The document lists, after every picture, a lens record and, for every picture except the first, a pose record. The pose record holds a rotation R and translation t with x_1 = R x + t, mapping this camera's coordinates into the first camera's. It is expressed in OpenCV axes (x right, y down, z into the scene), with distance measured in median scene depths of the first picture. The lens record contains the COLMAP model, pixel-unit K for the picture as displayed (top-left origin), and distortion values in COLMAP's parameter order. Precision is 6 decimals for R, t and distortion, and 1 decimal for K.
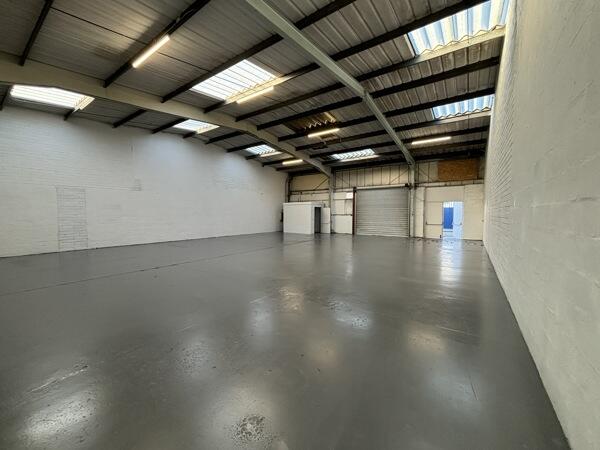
lens RADIAL K [[244.2, 0, 302.3], [0, 244.2, 228.0], [0, 0, 1]] dist [-0.000076, 0.000561]
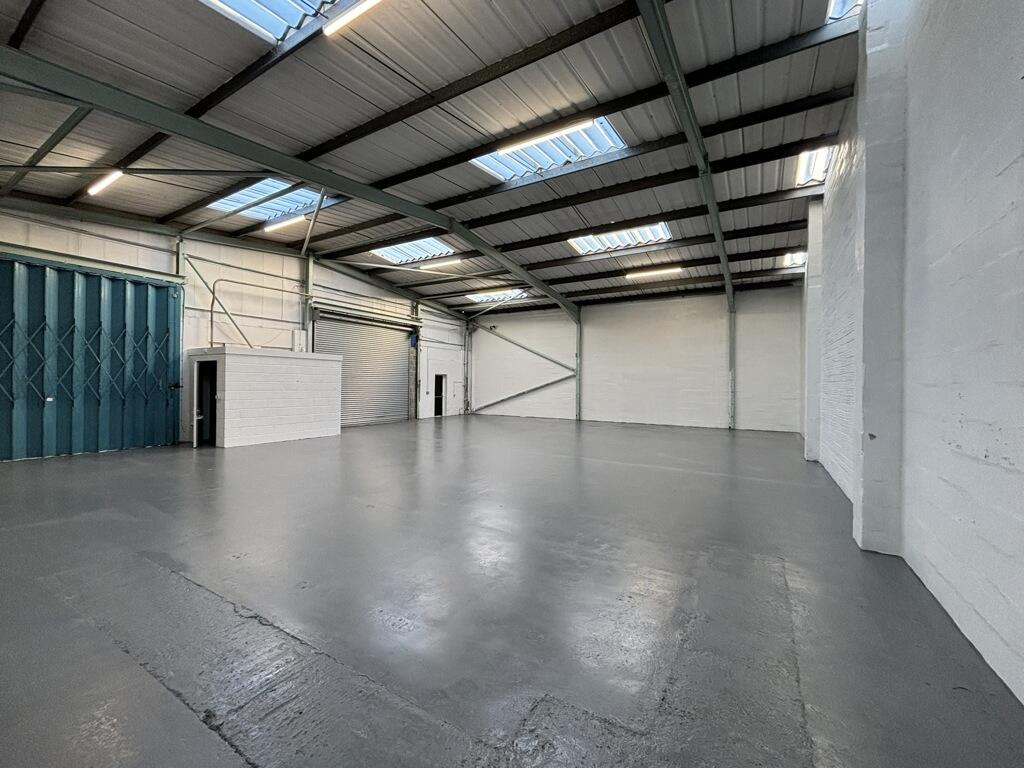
lens RADIAL K [[416.8, 0, 506.1], [0, 416.8, 382.0], [0, 0, 1]] dist [-0.000076, 0.000561]
pose [[0.997658, 0.012574, 0.067240, 0.220020], [-0.008151, 0.997809, -0.065655, 0.007009], [-0.067918, 0.064953, 0.995574, -0.150921]]
